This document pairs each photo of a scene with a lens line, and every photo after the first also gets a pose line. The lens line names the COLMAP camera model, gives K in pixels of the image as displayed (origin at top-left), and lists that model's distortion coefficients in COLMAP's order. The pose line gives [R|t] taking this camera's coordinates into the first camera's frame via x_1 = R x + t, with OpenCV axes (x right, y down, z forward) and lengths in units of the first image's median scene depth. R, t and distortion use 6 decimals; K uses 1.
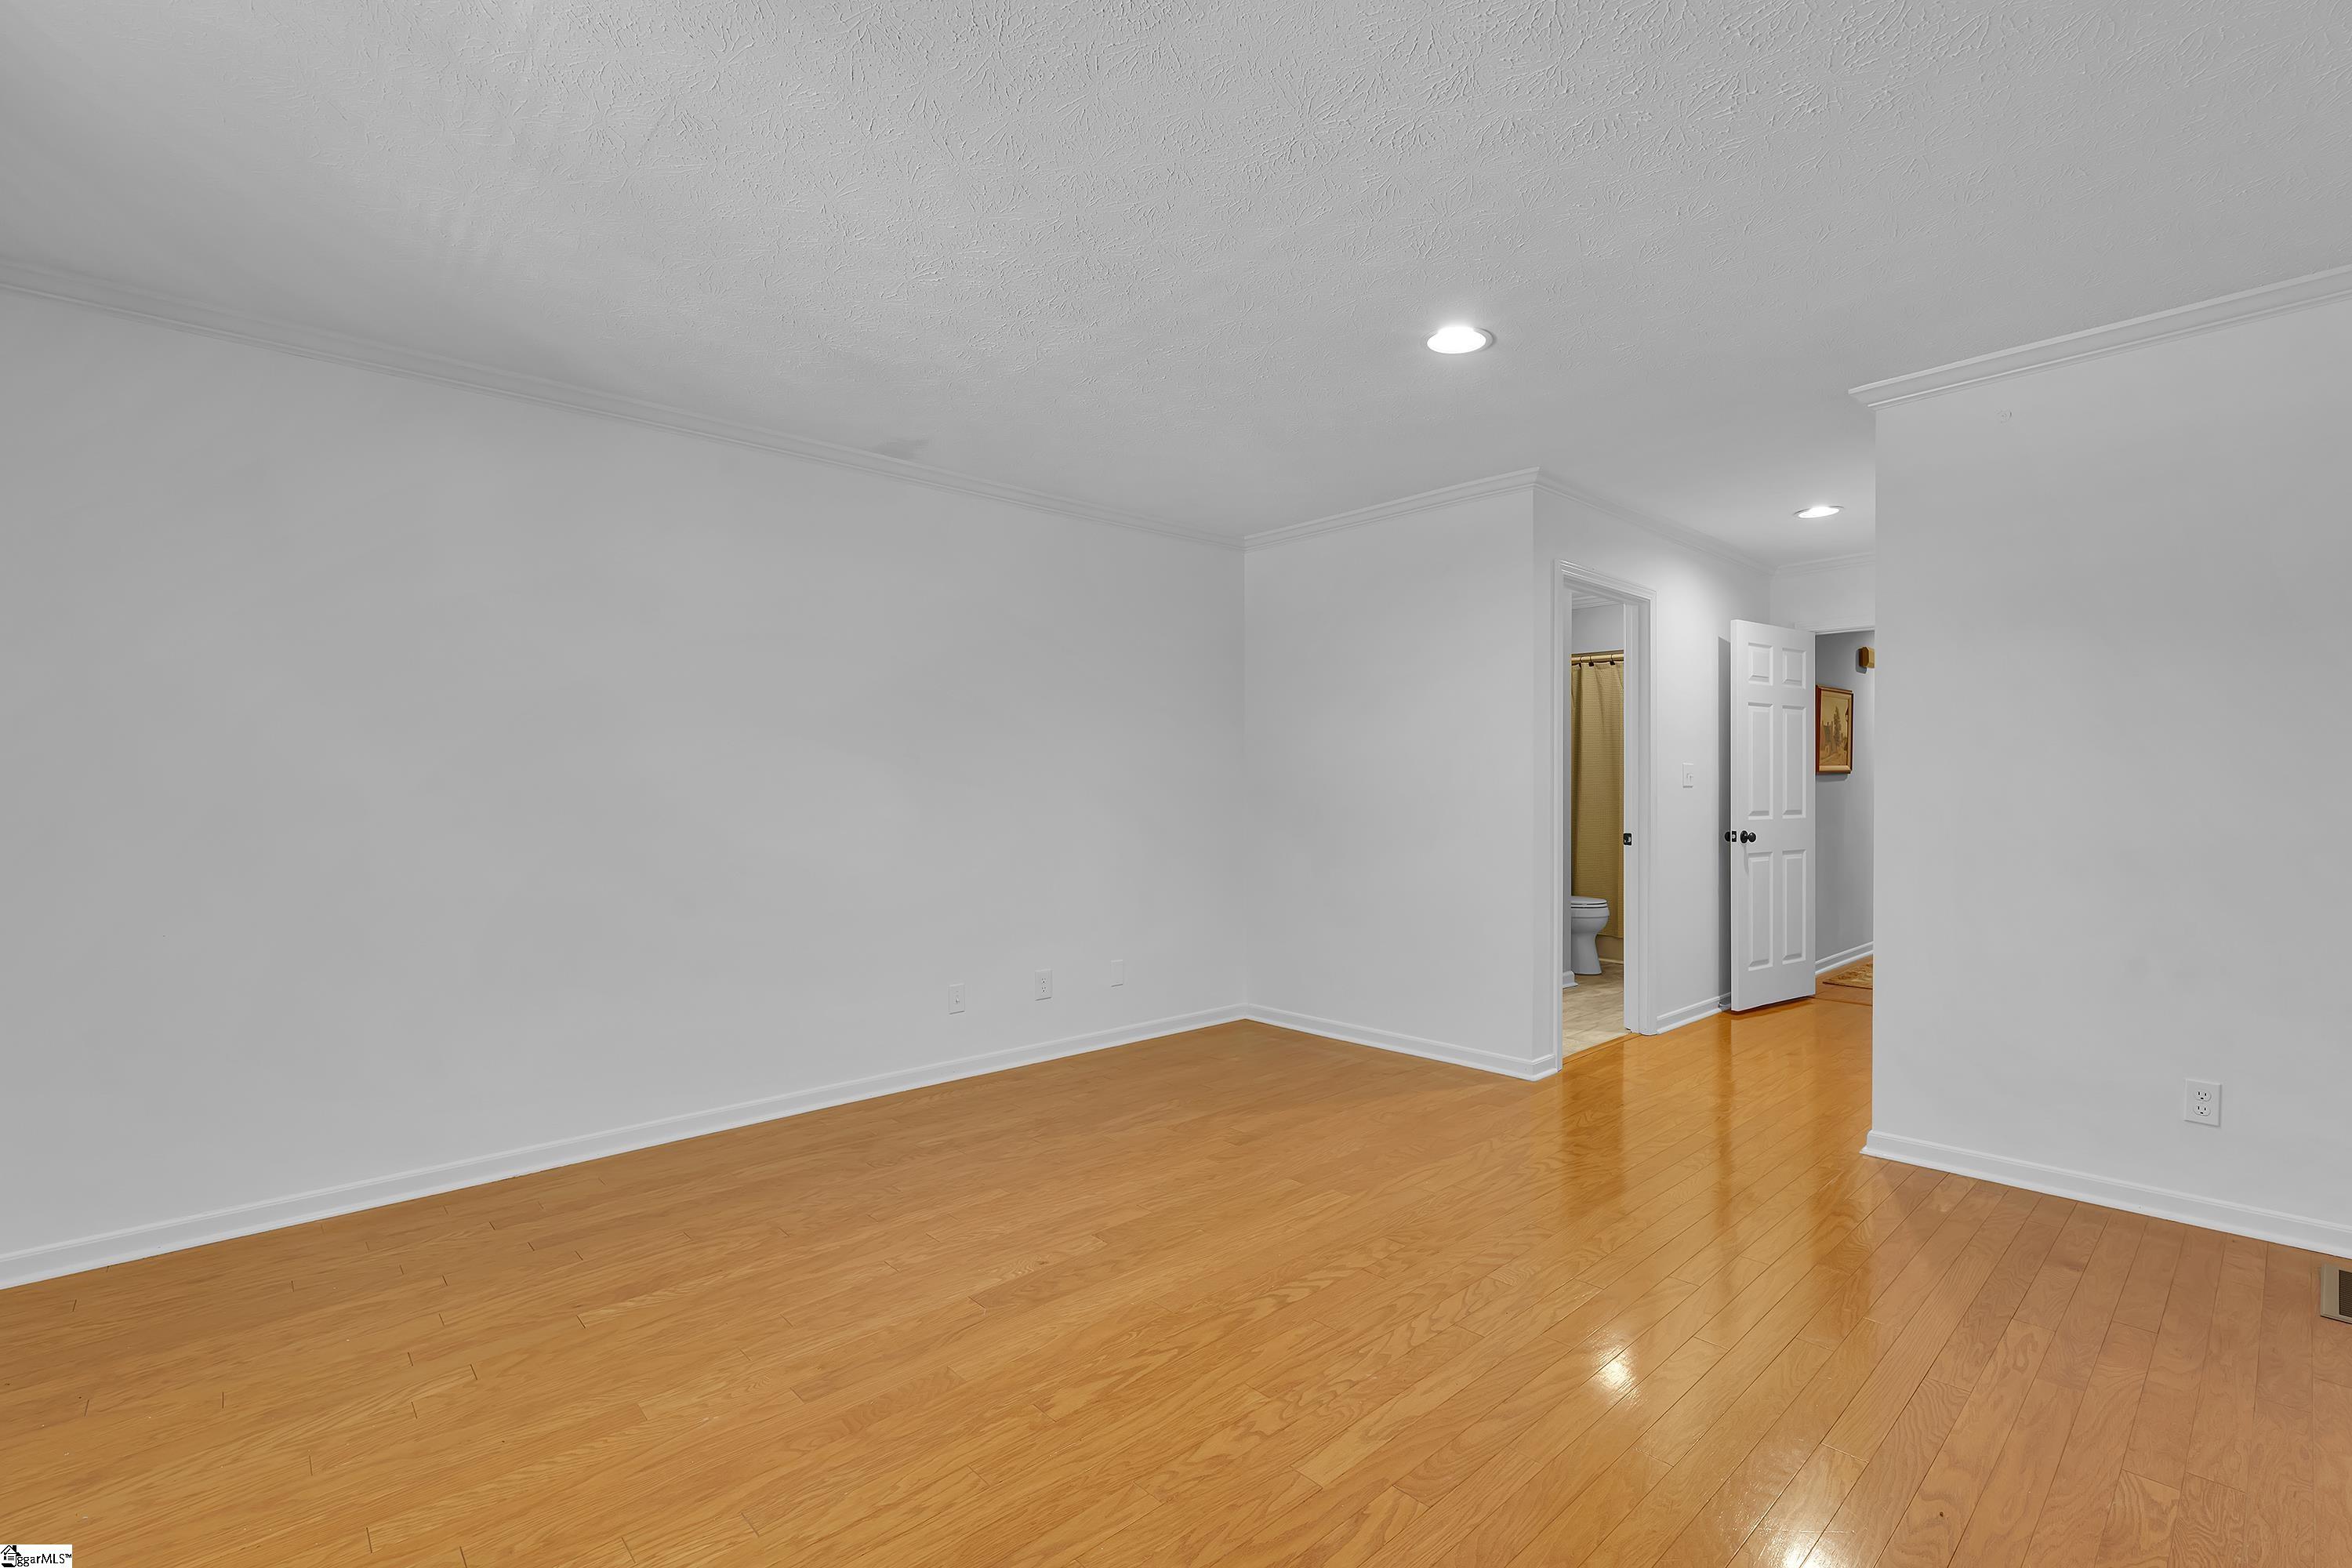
lens RADIAL K [[1033.4, 0, 1182.4], [0, 1033.4, 795.2], [0, 0, 1]] dist [-0.000491, 0.000246]
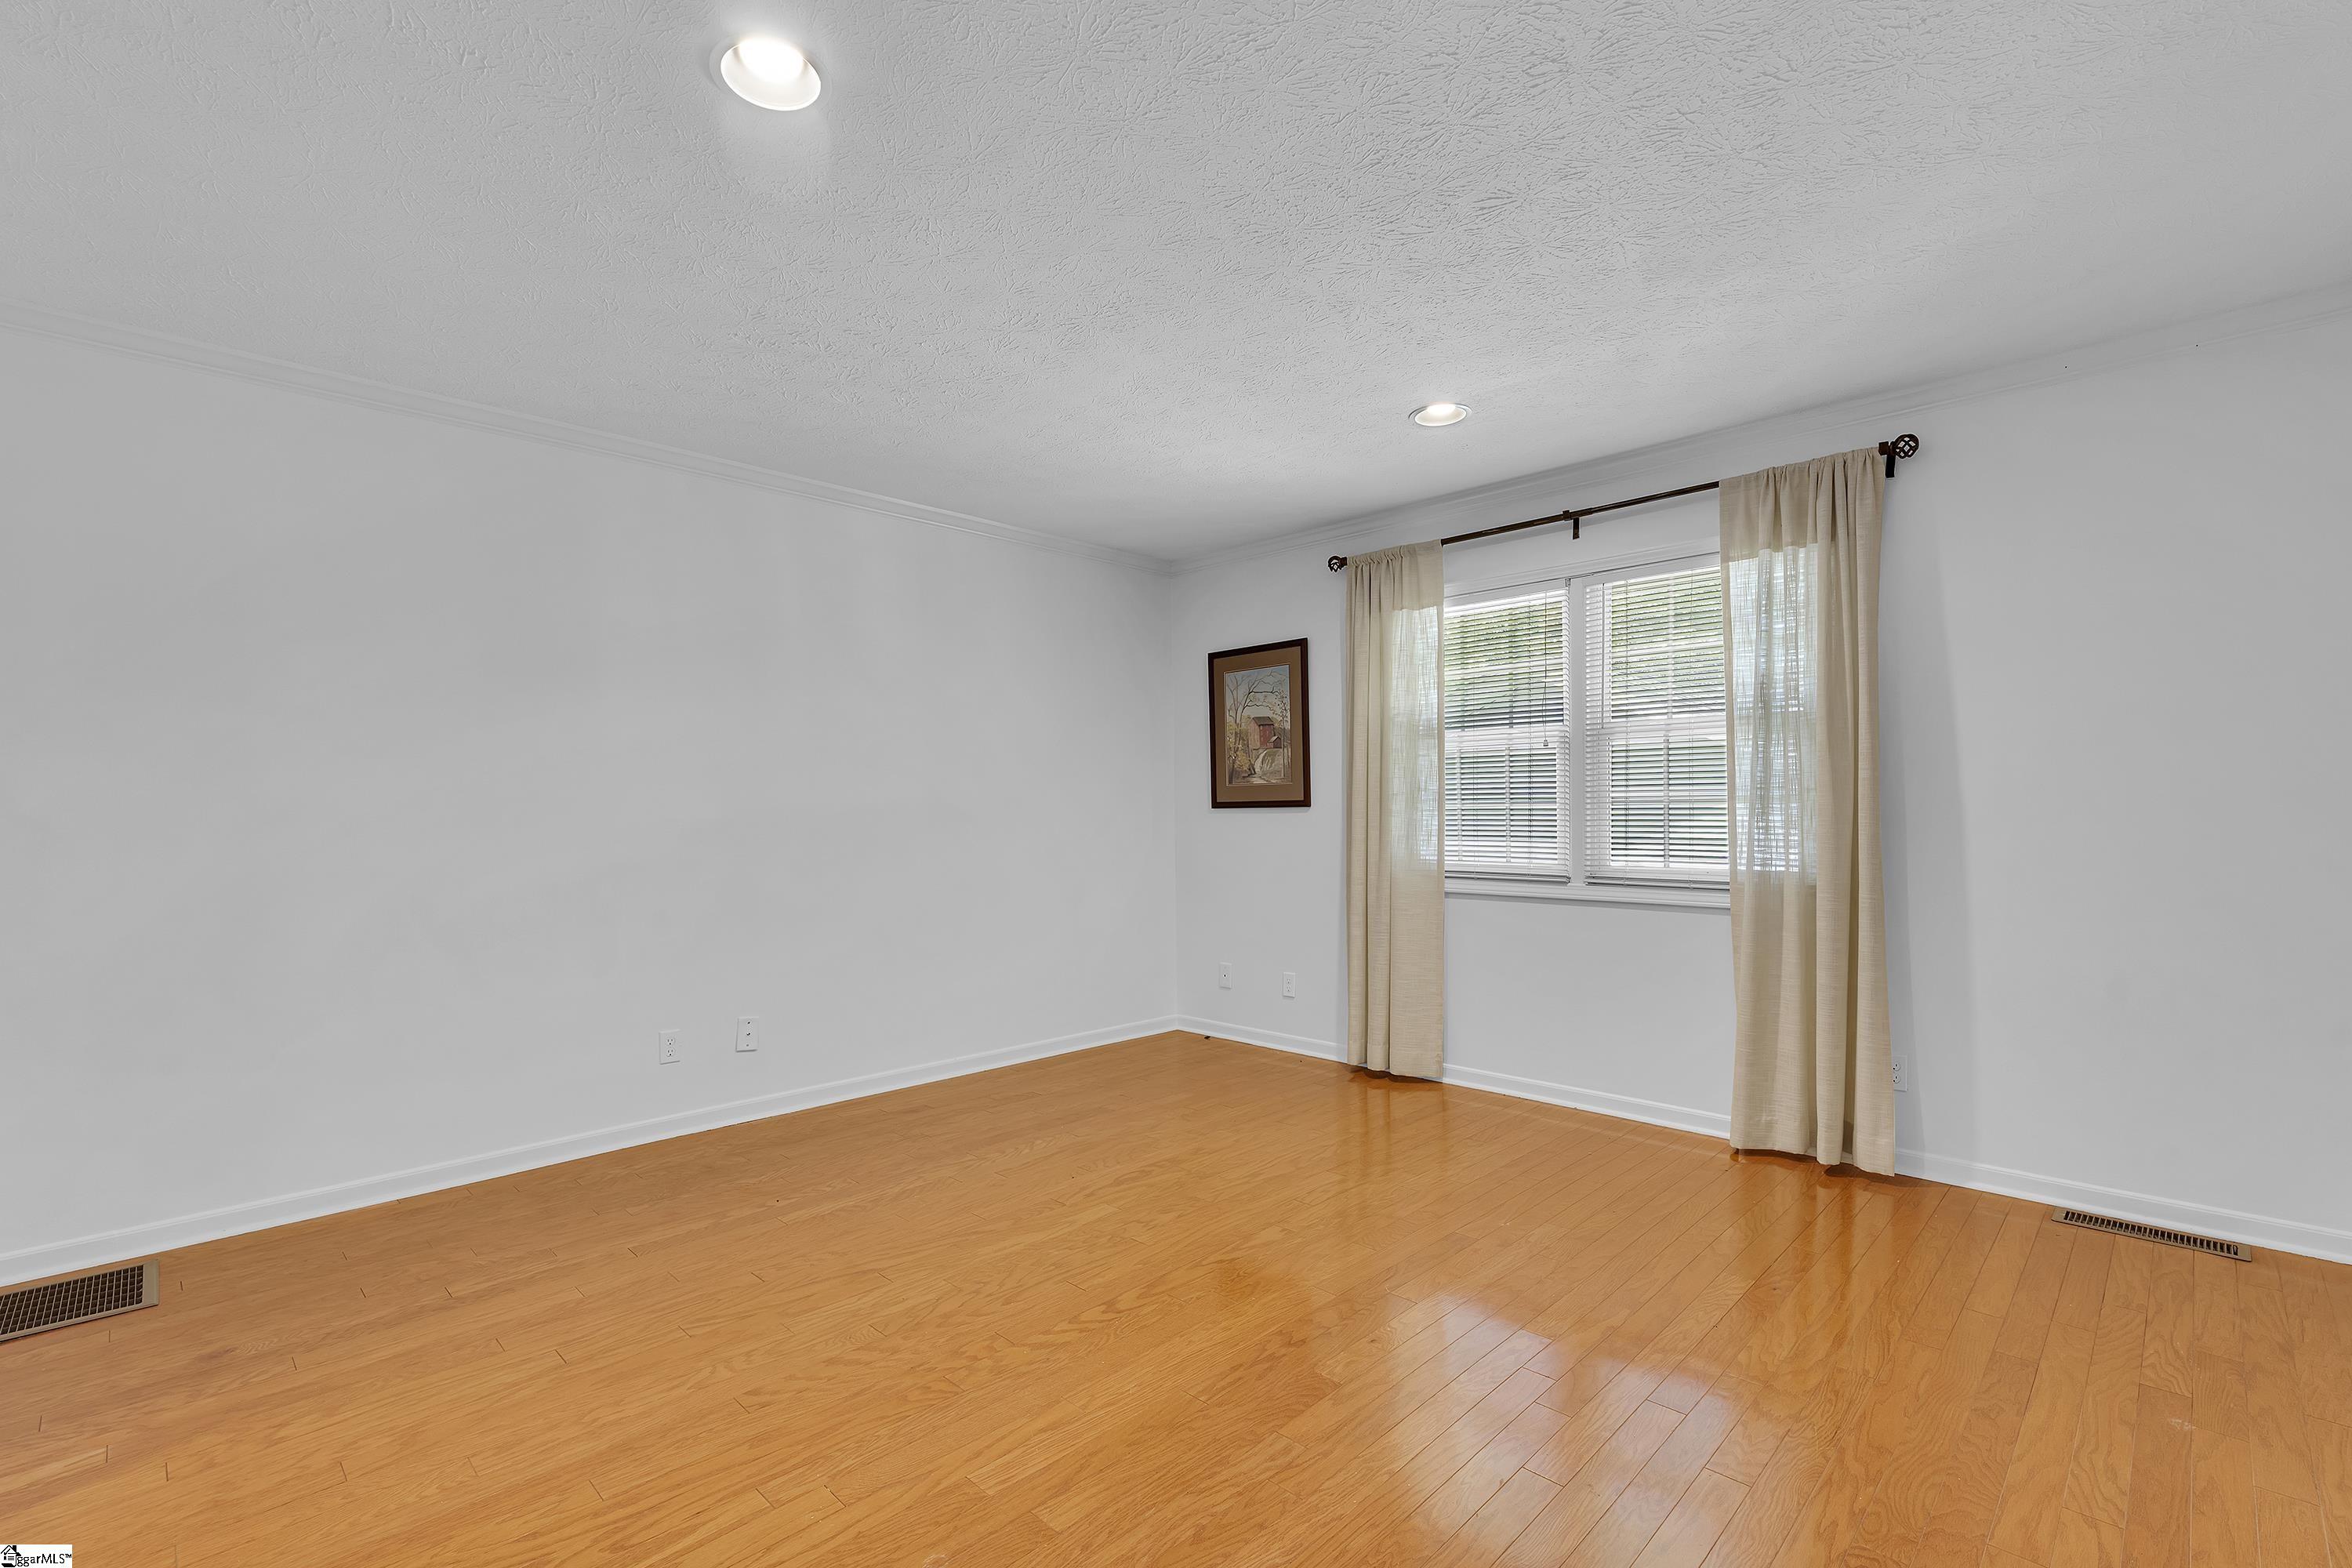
lens RADIAL K [[1033.4, 0, 1182.4], [0, 1033.4, 795.2], [0, 0, 1]] dist [-0.000491, 0.000246]
pose [[-0.997058, 0.010917, -0.075873, 0.097474], [0.011232, 0.999930, -0.003734, -0.015108], [0.075826, -0.004575, -0.997111, 2.035775]]
